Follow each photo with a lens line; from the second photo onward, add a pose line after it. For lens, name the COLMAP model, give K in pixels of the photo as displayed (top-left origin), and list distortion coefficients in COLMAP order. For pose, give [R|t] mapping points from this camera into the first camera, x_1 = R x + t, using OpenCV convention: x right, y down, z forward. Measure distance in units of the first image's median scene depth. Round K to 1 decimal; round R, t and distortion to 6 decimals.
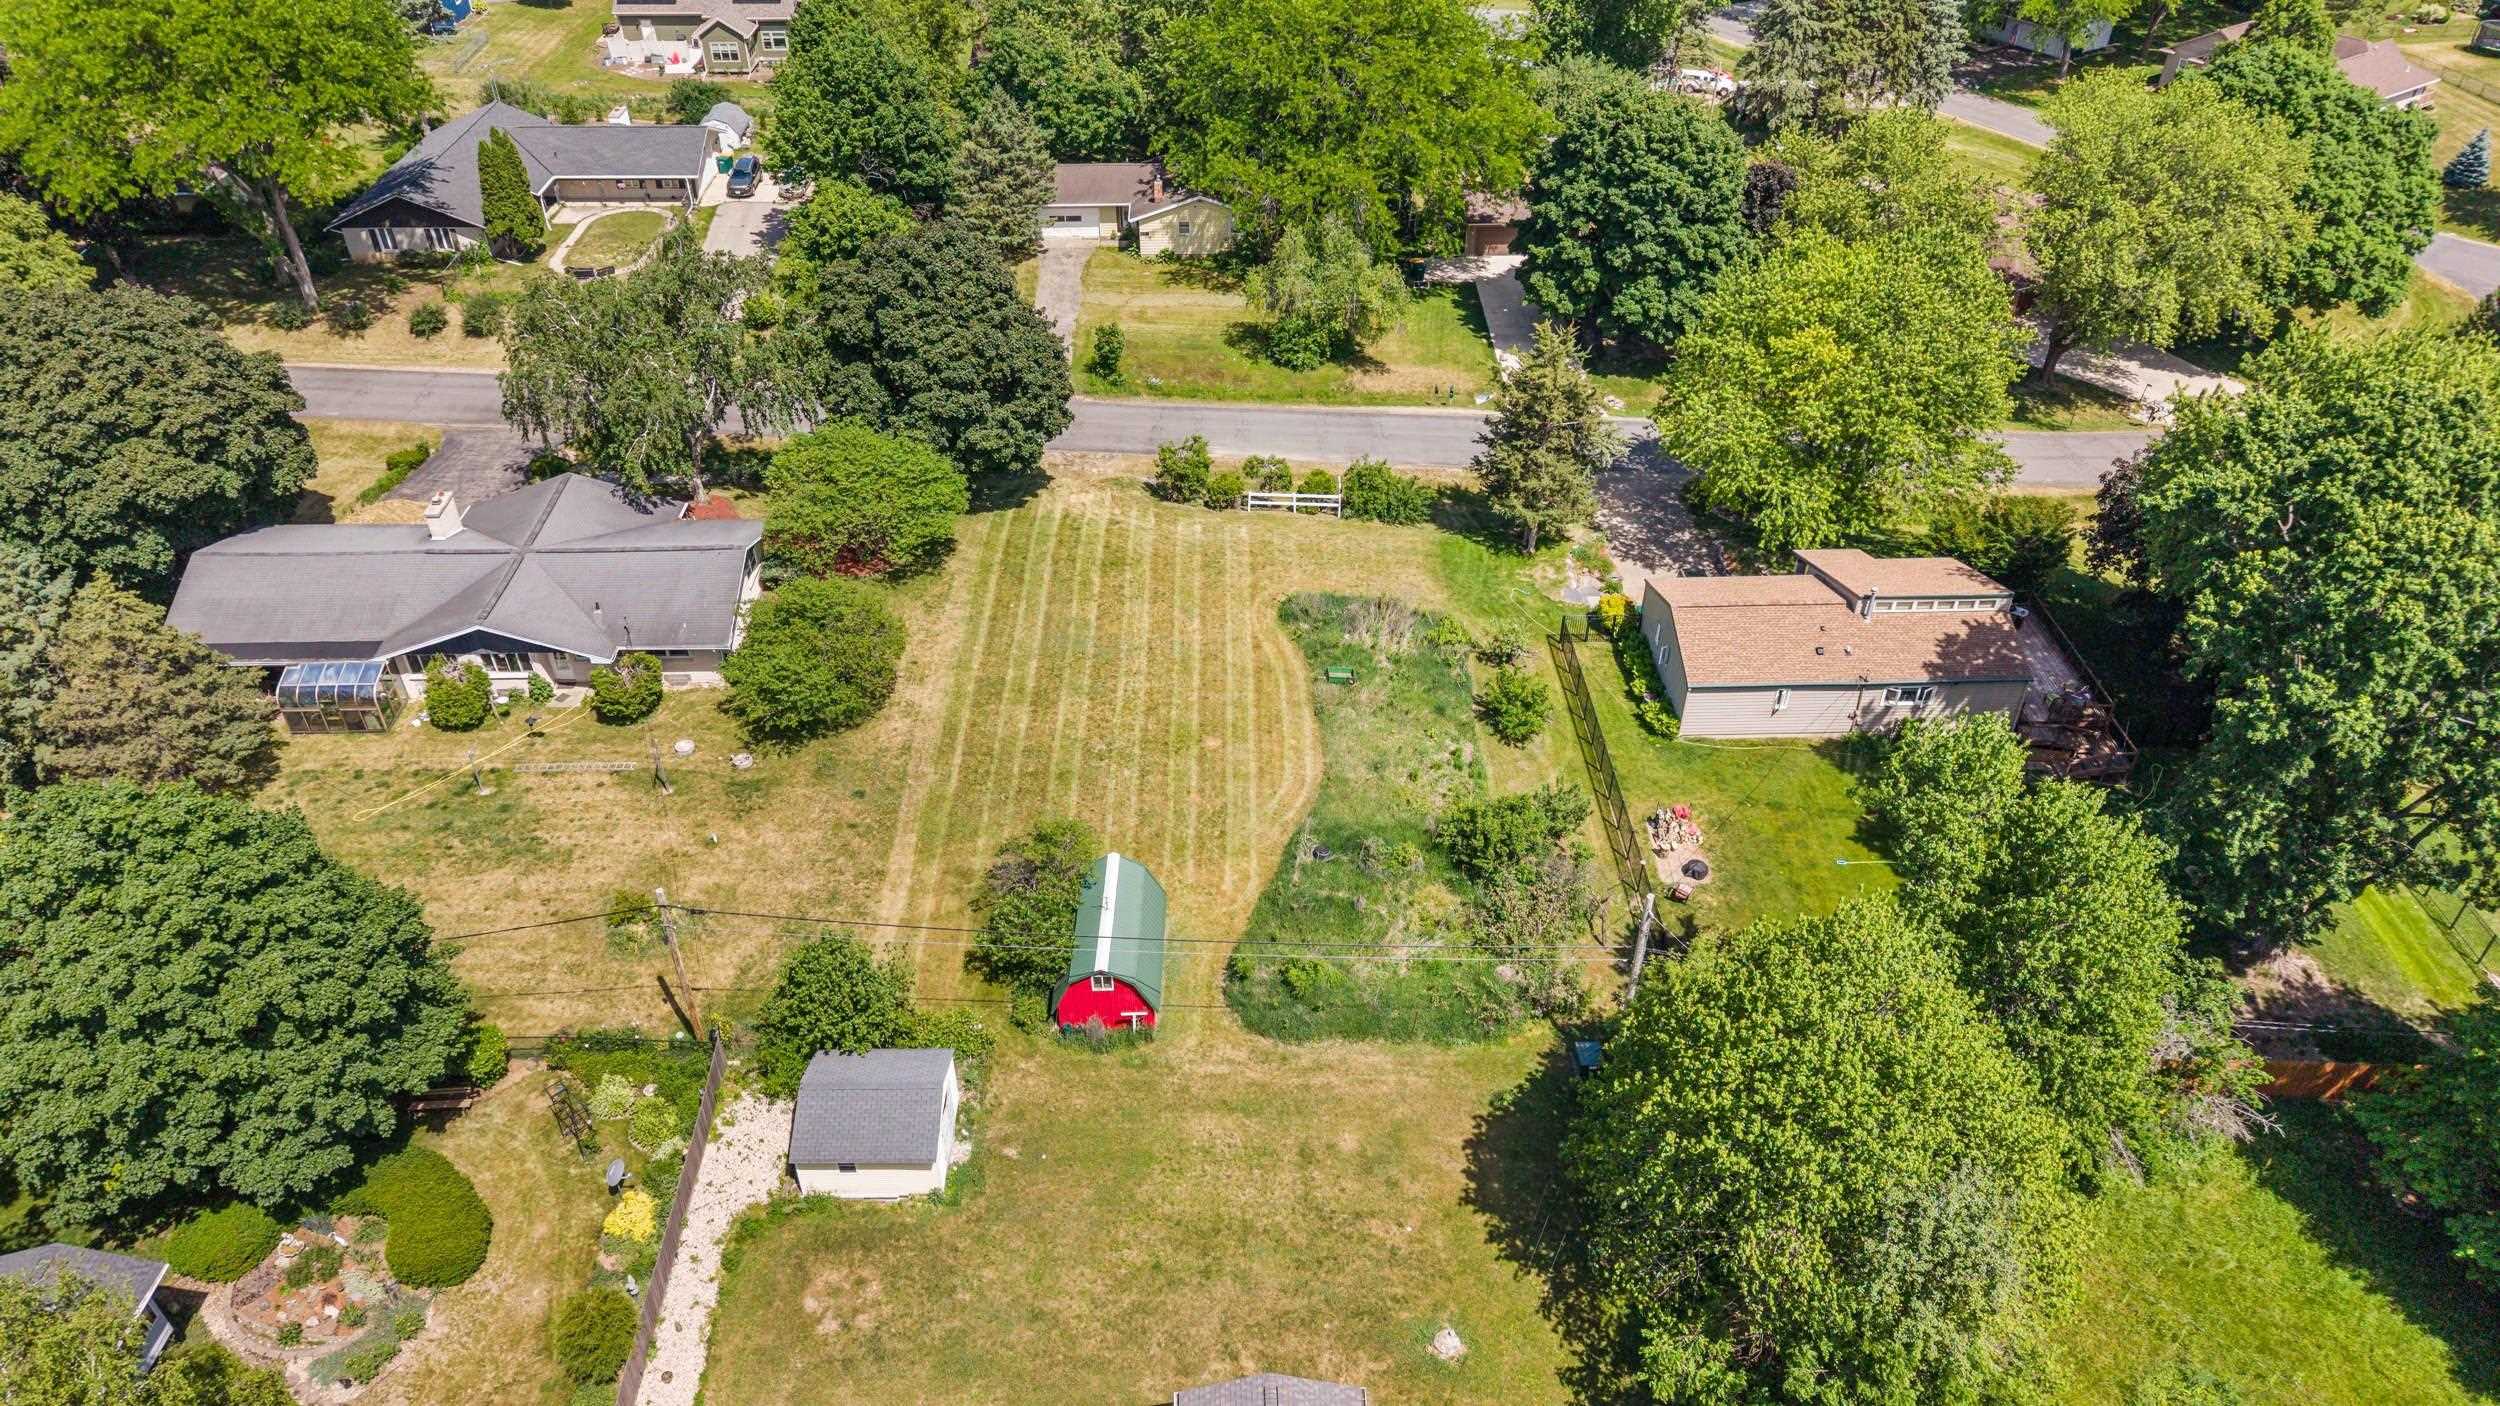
lens RADIAL K [[1683.8, 0, 1250.0], [0, 1683.8, 703.0], [0, 0, 1]] dist [0.011415, -0.003521]
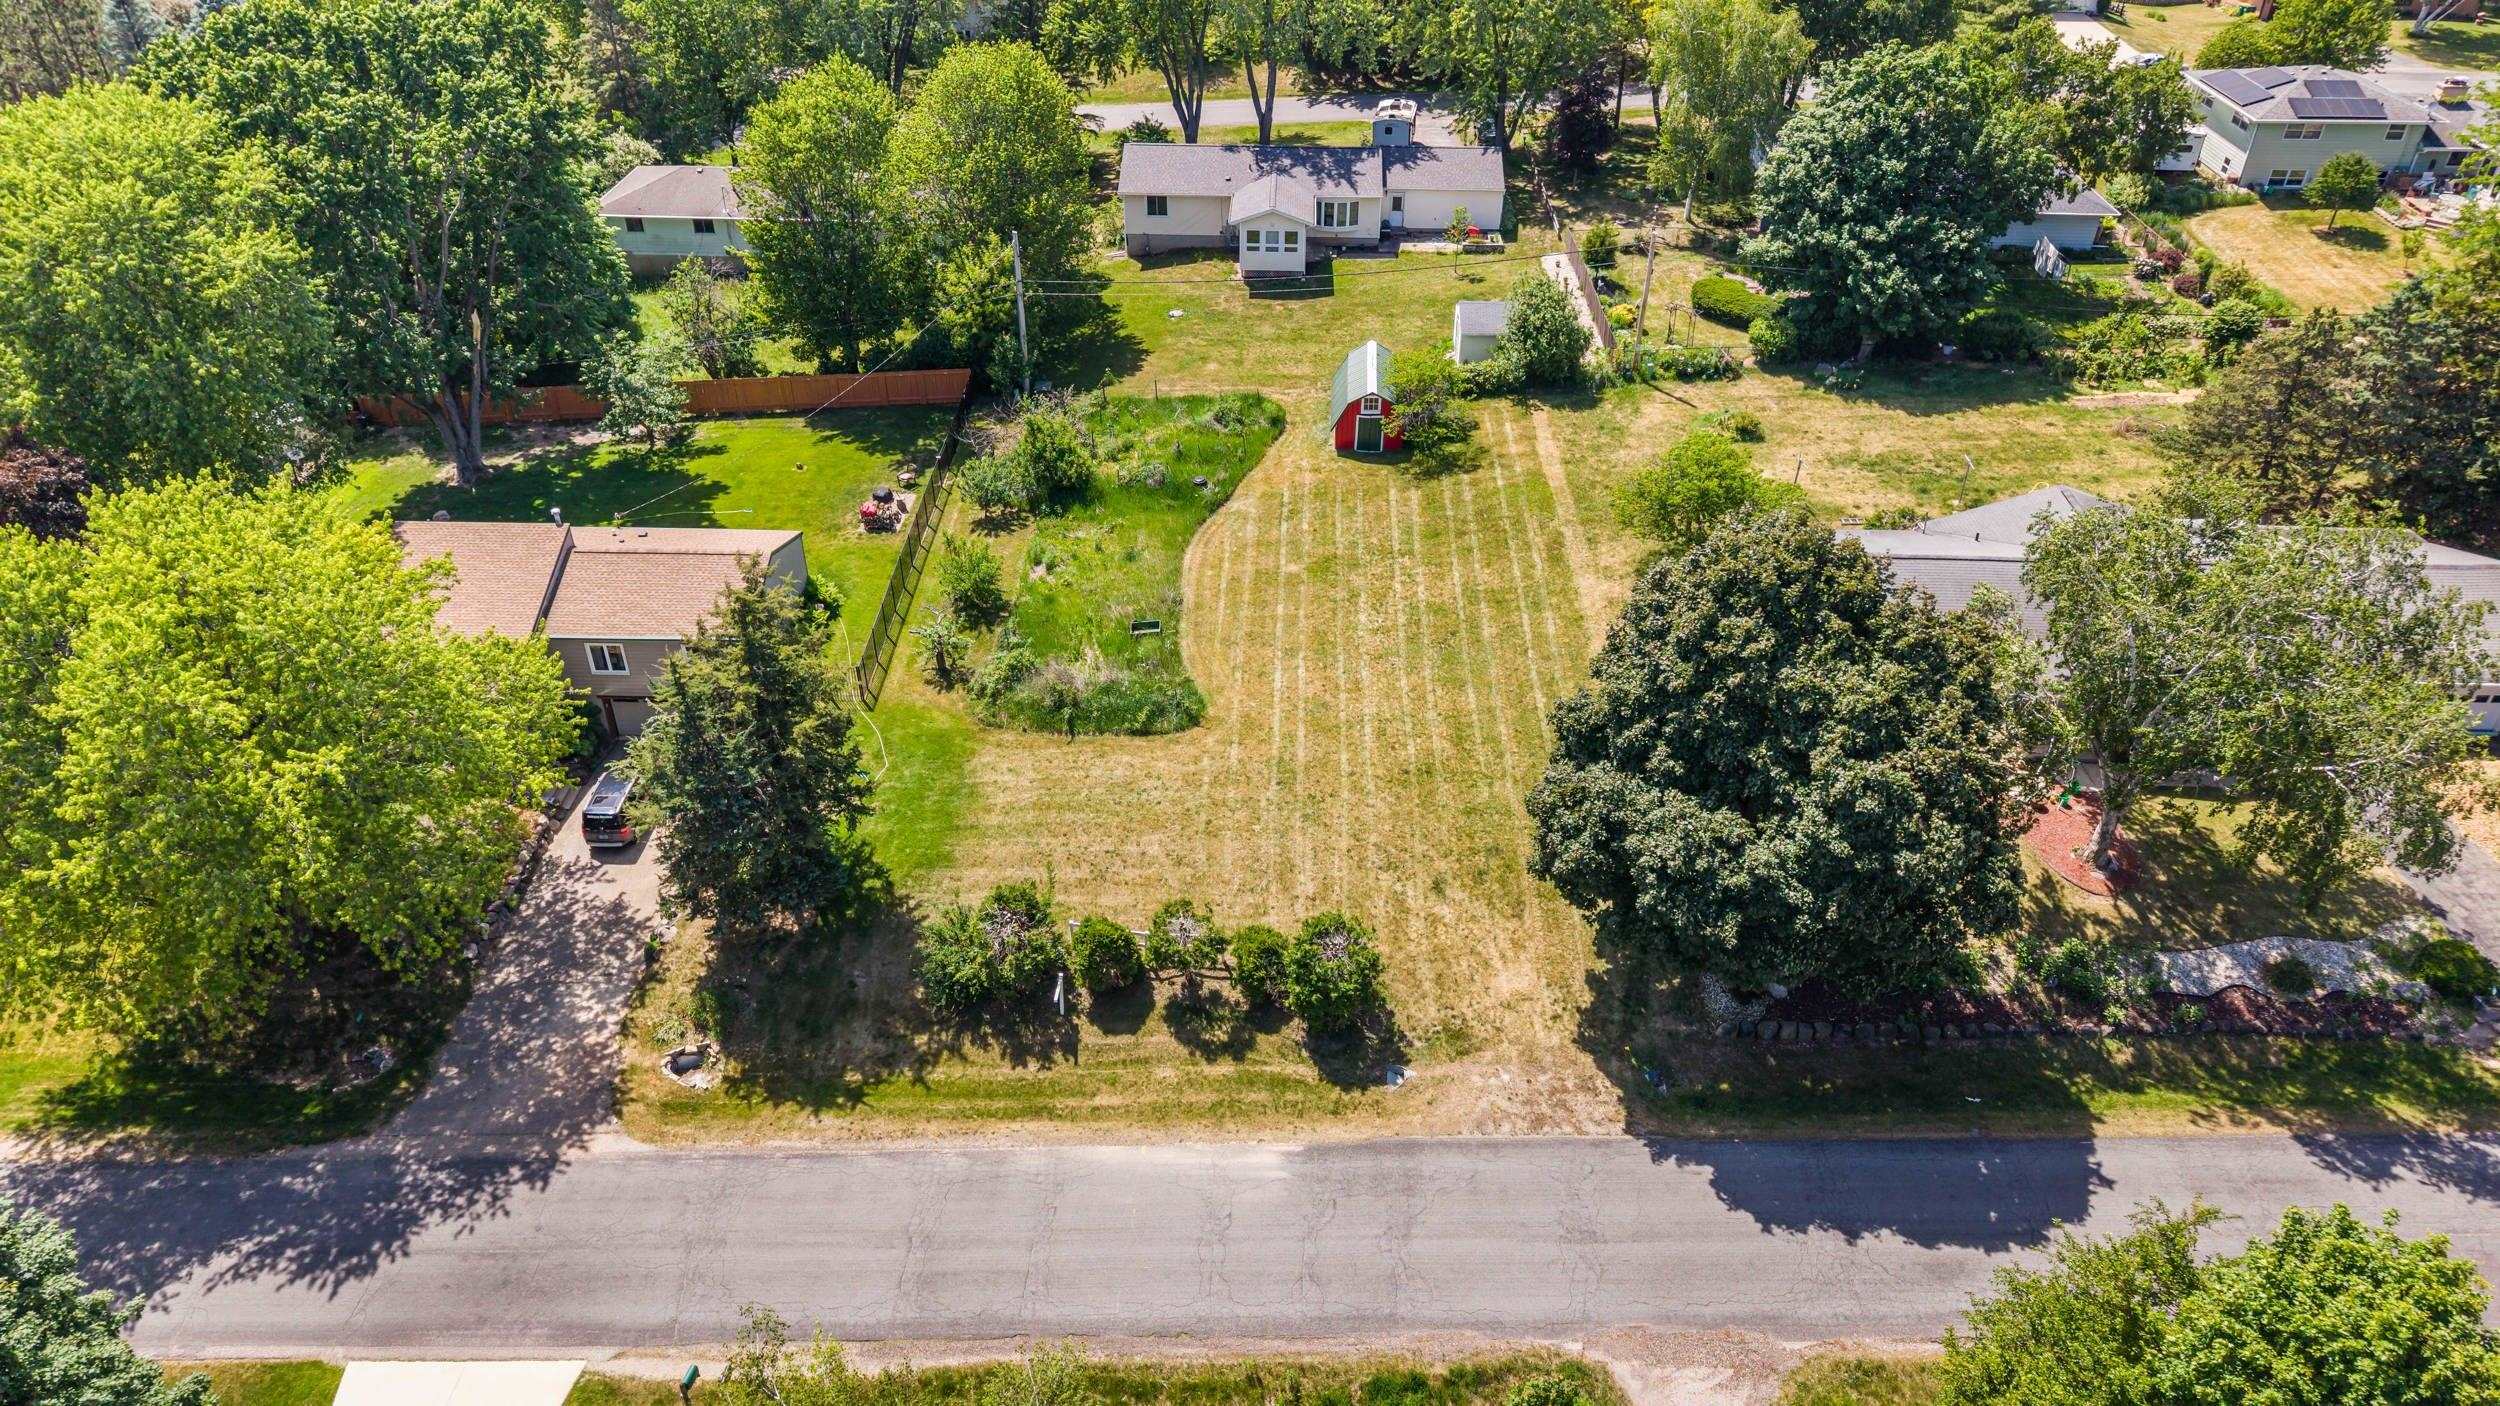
lens RADIAL K [[1677.1, 0, 1250.0], [0, 1677.1, 703.0], [0, 0, 1]] dist [0.025130, -0.003061]
pose [[-0.998714, -0.029649, 0.041137, -0.031782], [0.030000, 0.308577, 0.950726, -0.688951], [-0.040882, 0.950737, -0.307291, 1.060819]]
